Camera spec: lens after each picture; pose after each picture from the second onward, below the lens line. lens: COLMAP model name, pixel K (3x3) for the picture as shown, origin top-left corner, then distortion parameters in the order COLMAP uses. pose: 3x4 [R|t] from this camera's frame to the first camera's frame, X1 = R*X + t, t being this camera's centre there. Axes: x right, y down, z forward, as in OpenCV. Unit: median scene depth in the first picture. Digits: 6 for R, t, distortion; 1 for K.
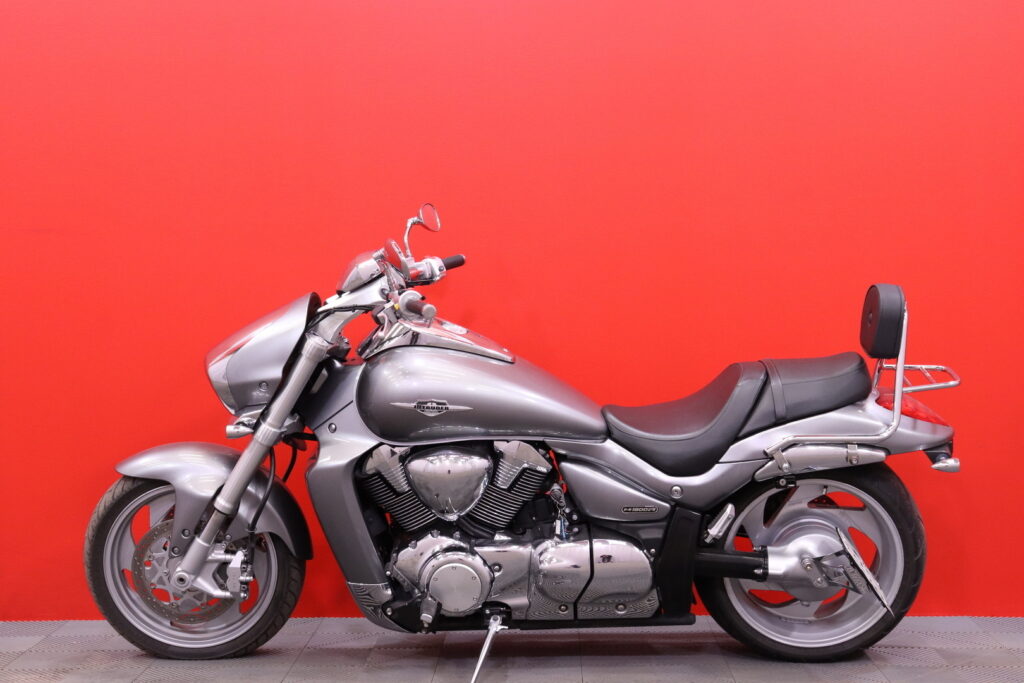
lens RADIAL K [[1608.5, 0, 511.2], [0, 1608.5, 339.7], [0, 0, 1]] dist [0.007087, 0.000000]
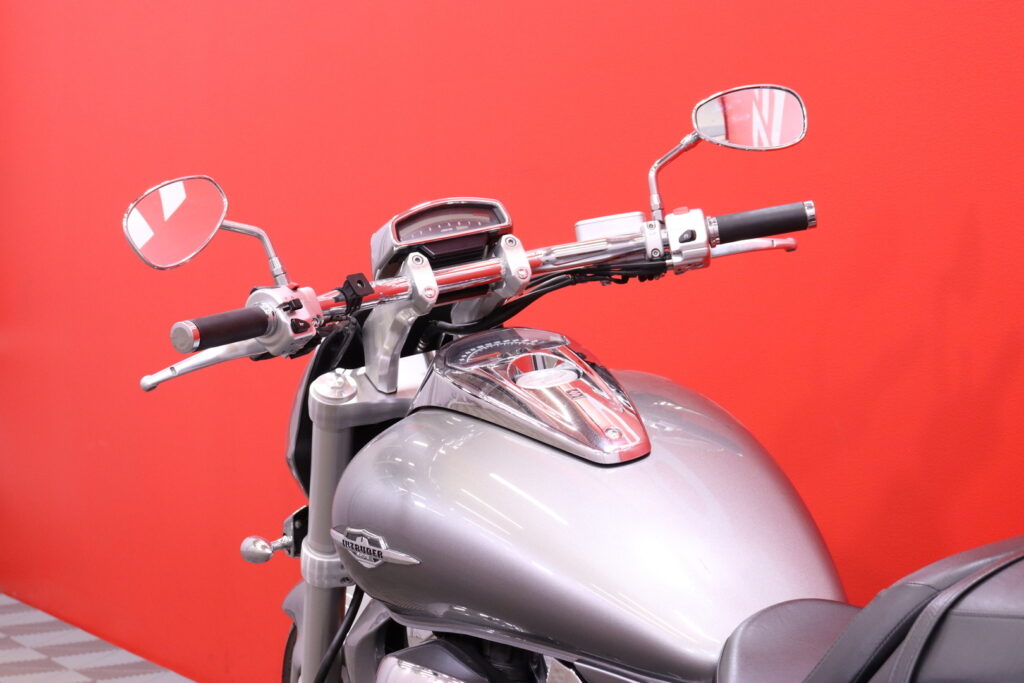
lens RADIAL K [[2291.3, 0, 511.5], [0, 2291.3, 340.1], [0, 0, 1]] dist [0.451377, 0.000000]
pose [[0.490912, 0.039859, -0.870297, 0.512762], [-0.030917, 0.999121, 0.028320, -0.034535], [0.870661, 0.013005, 0.491712, 0.694433]]
